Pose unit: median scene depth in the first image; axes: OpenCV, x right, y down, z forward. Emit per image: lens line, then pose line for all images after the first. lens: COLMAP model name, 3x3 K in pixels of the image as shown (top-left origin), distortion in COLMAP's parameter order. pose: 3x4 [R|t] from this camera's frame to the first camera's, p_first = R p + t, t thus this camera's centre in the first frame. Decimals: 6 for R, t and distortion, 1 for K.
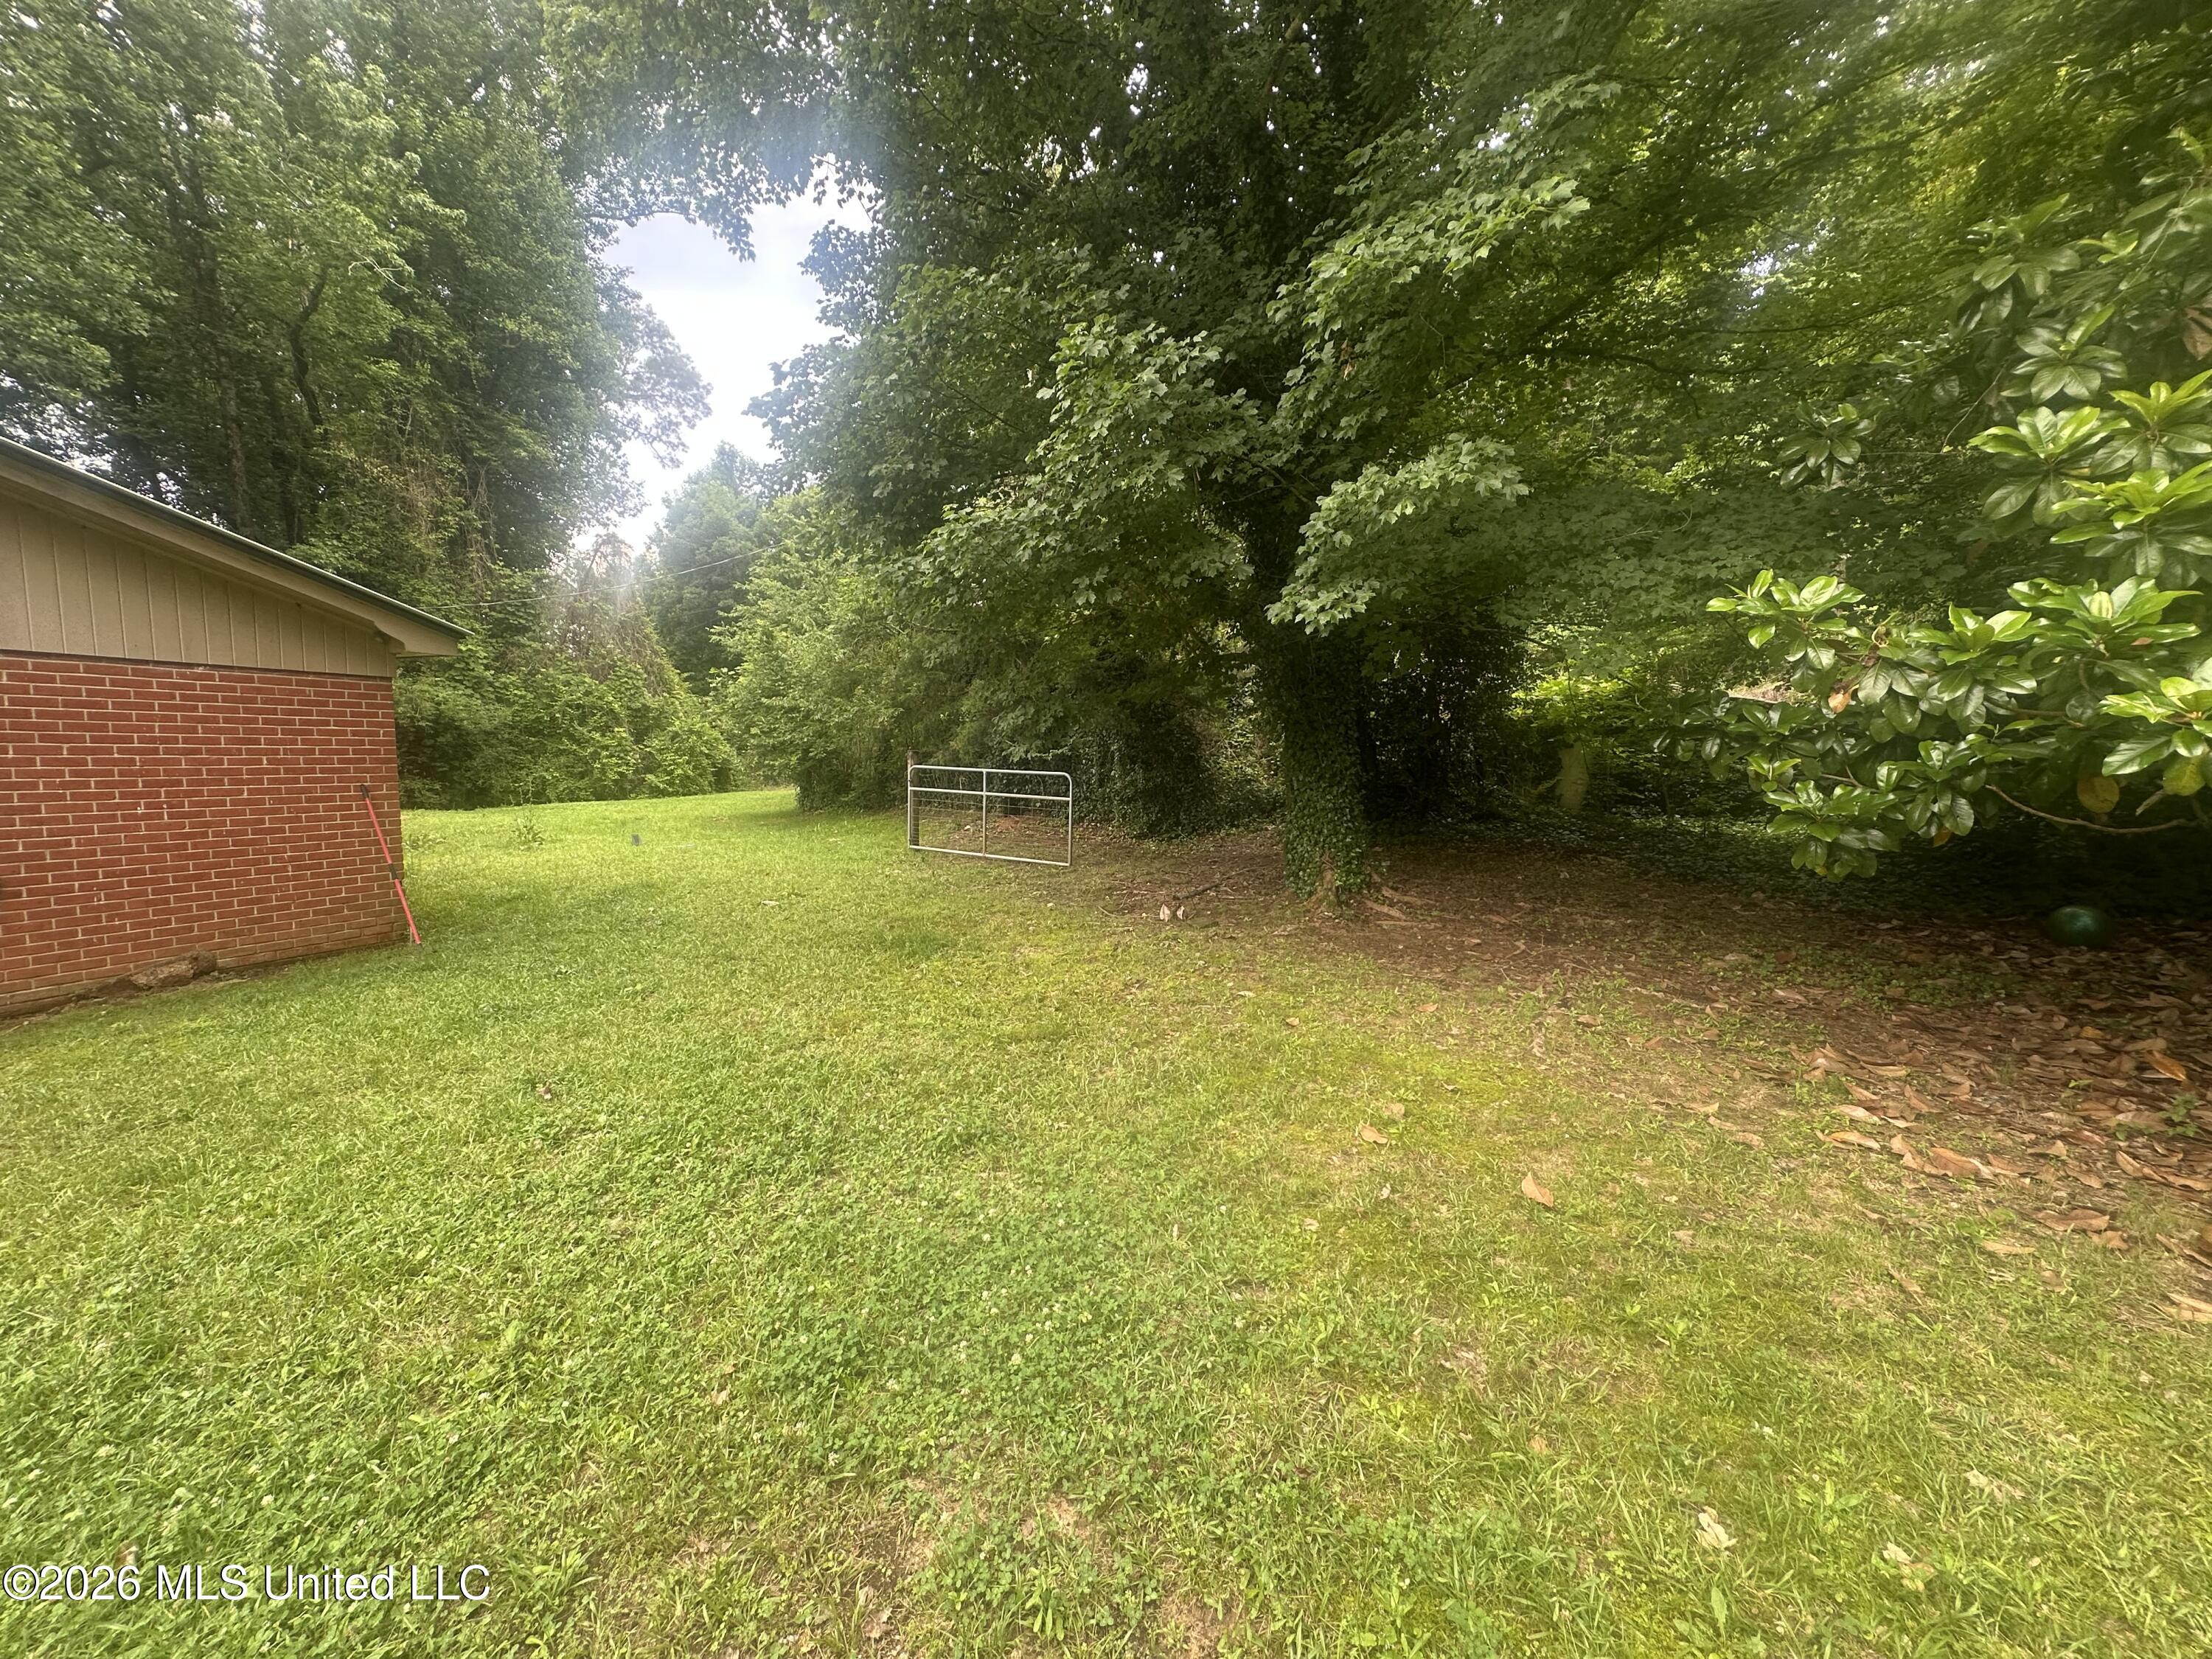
lens RADIAL K [[881.4, 0, 1105.5], [0, 881.4, 828.1], [0, 0, 1]] dist [-0.001349, 0.000321]
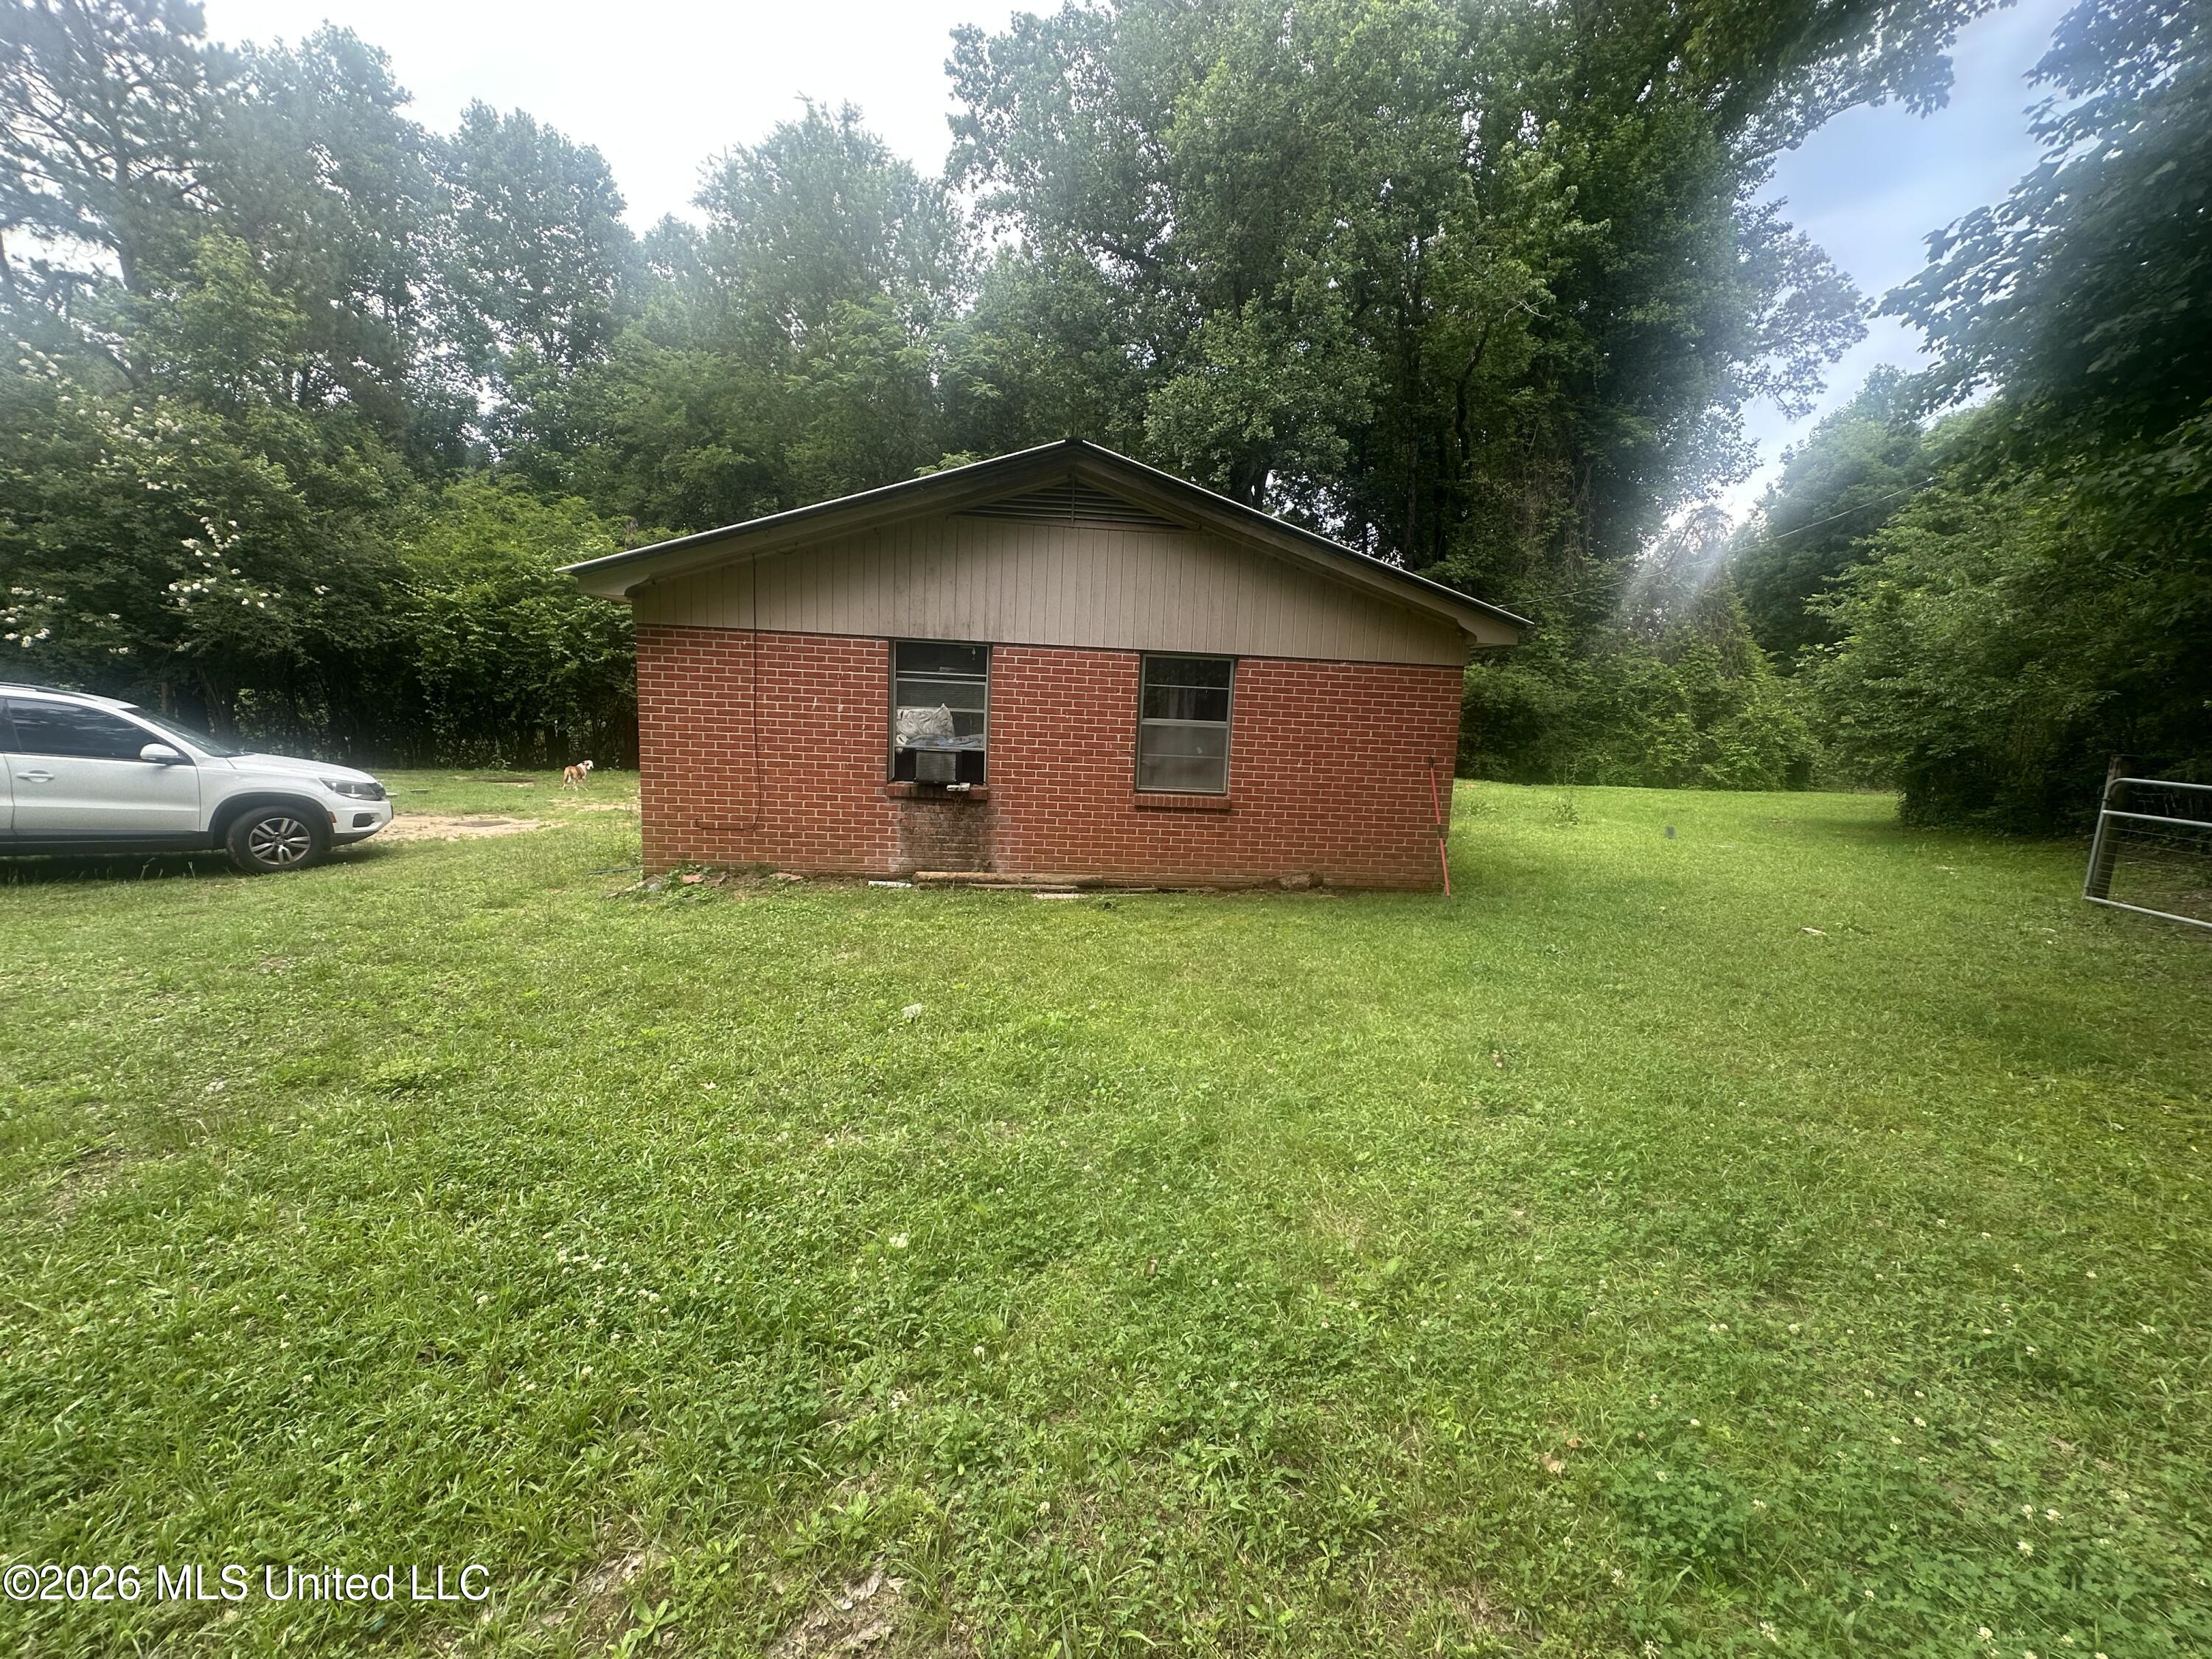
lens RADIAL K [[881.4, 0, 1105.5], [0, 881.4, 828.1], [0, 0, 1]] dist [-0.001349, 0.000321]
pose [[0.468506, 0.131083, -0.873681, 0.005492], [-0.115960, 0.989500, 0.086277, -0.002037], [0.875817, 0.060891, 0.478787, 0.016388]]
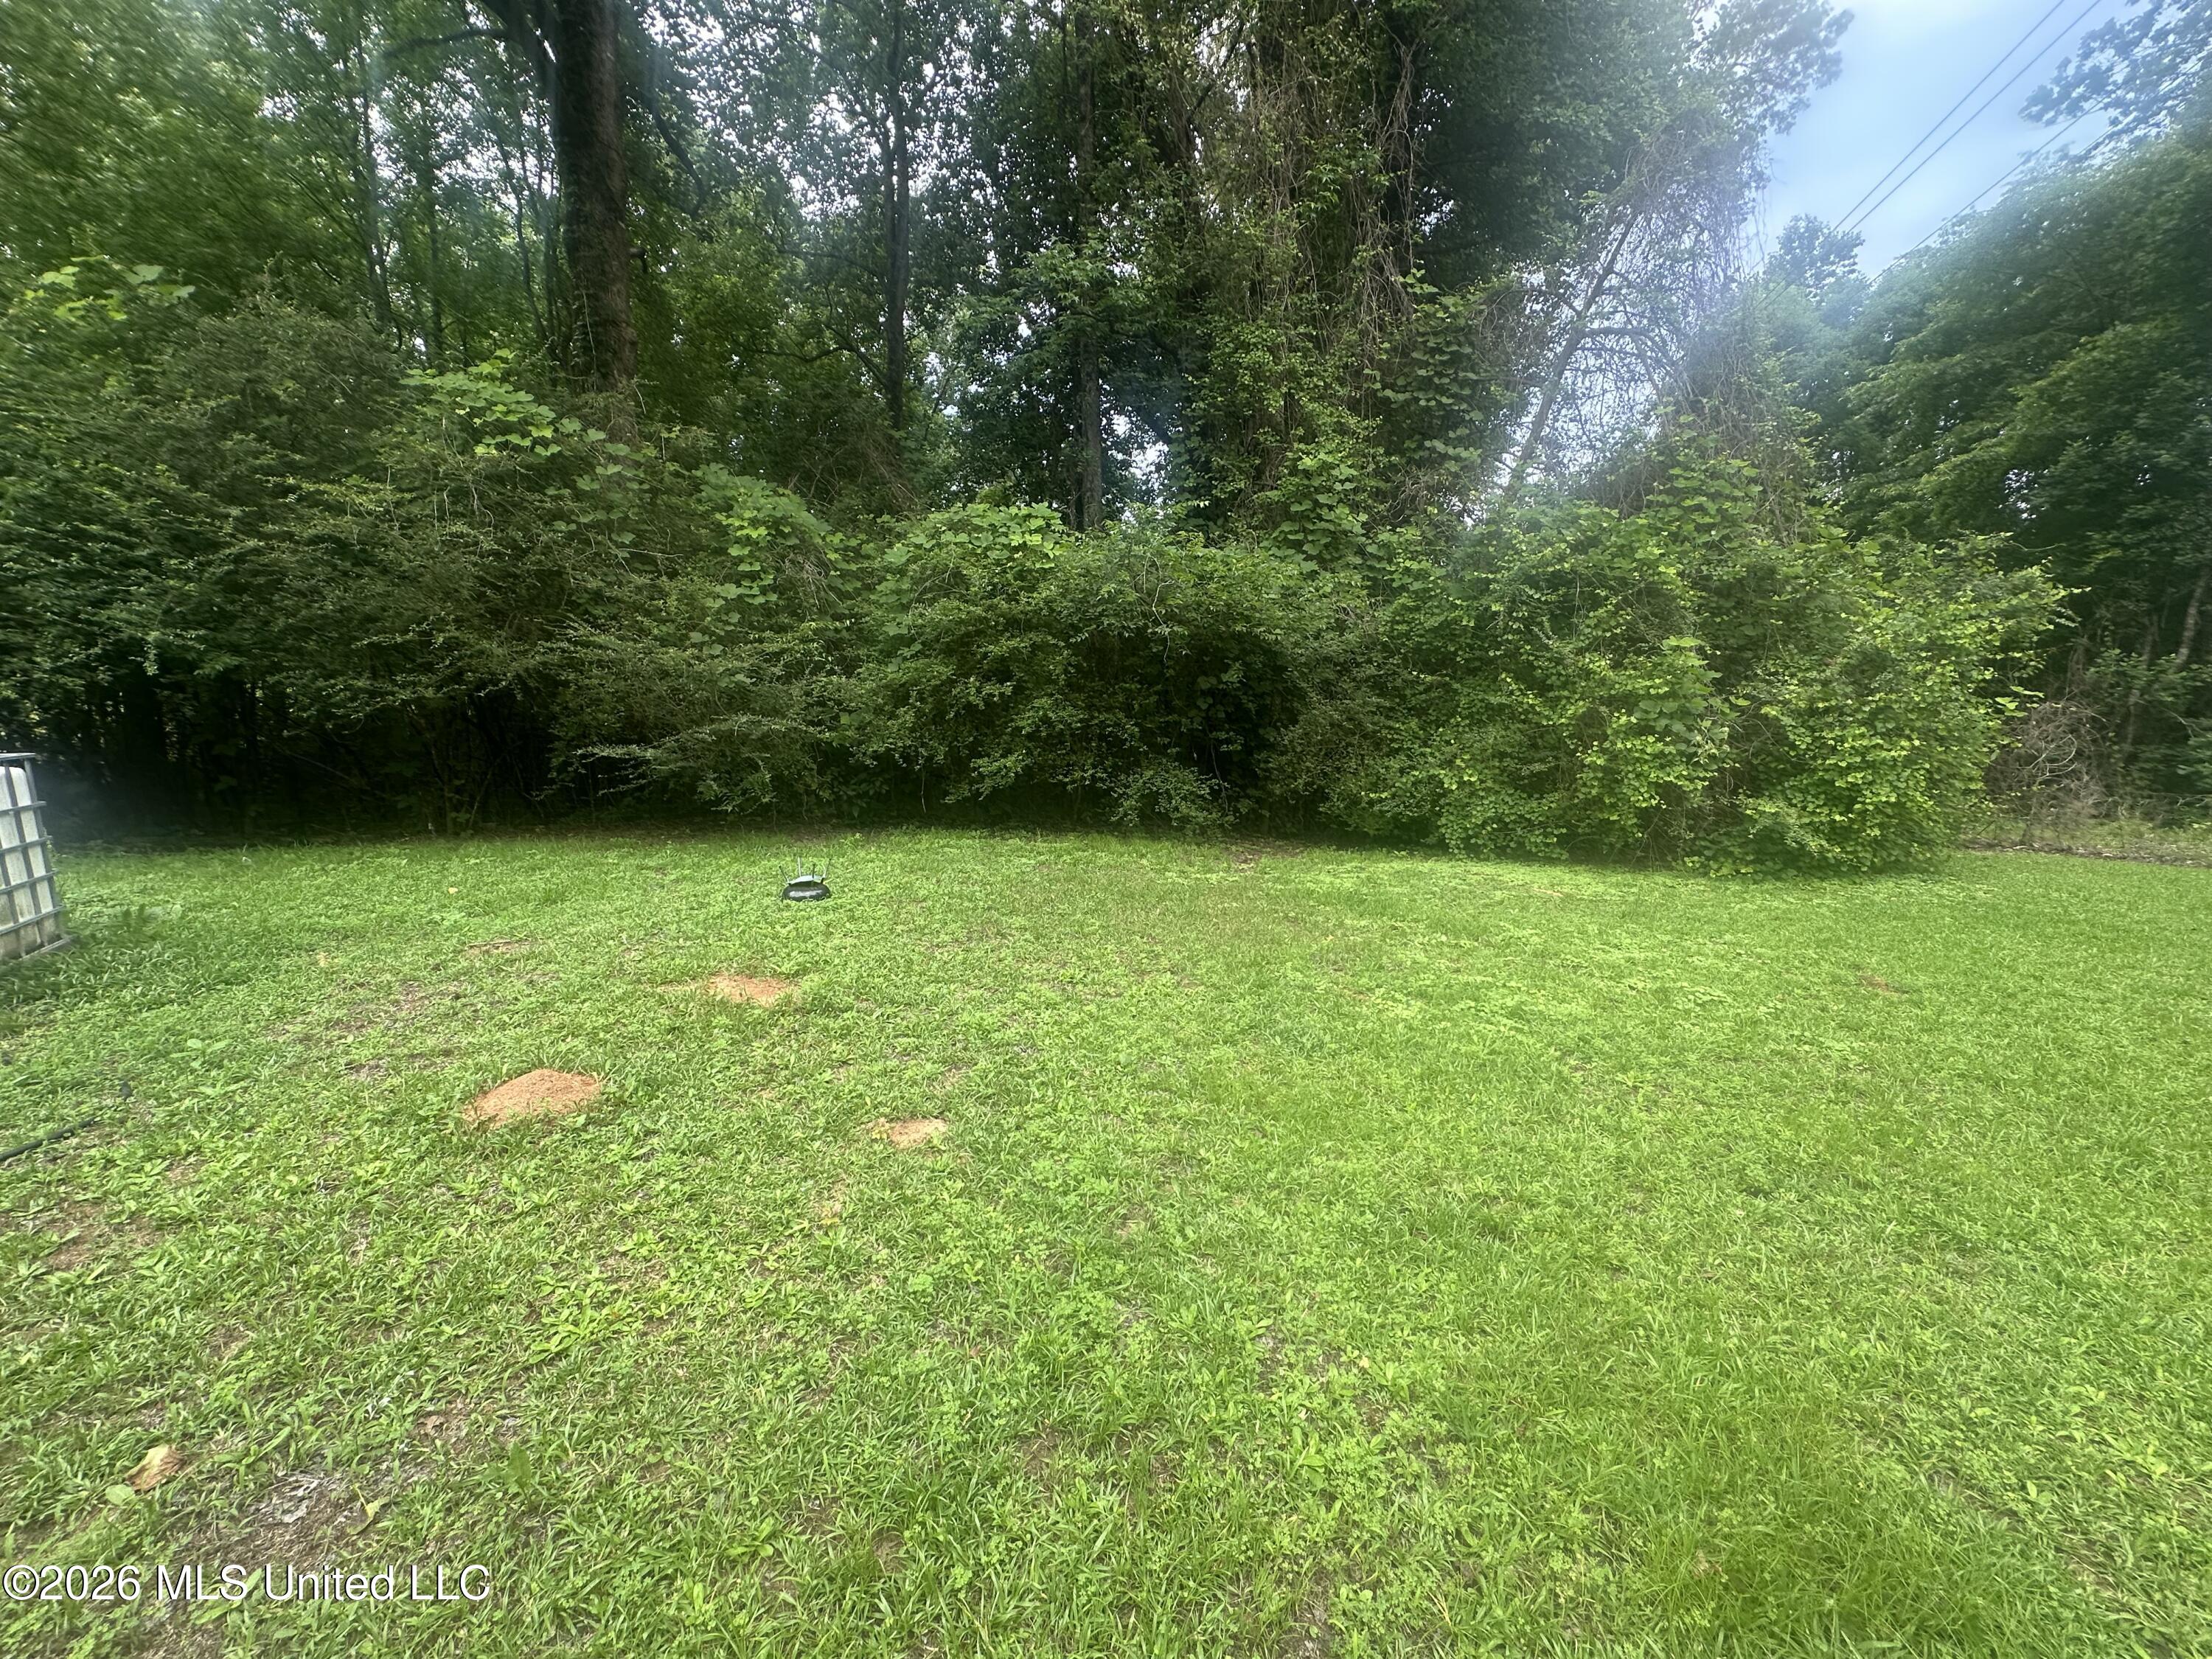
lens RADIAL K [[881.4, 0, 1105.5], [0, 881.4, 828.1], [0, 0, 1]] dist [-0.001349, 0.000321]
pose [[0.576036, 0.125618, -0.807714, -0.712593], [-0.094807, 0.991720, 0.086621, -0.096954], [0.811908, 0.026680, 0.583176, 1.146370]]
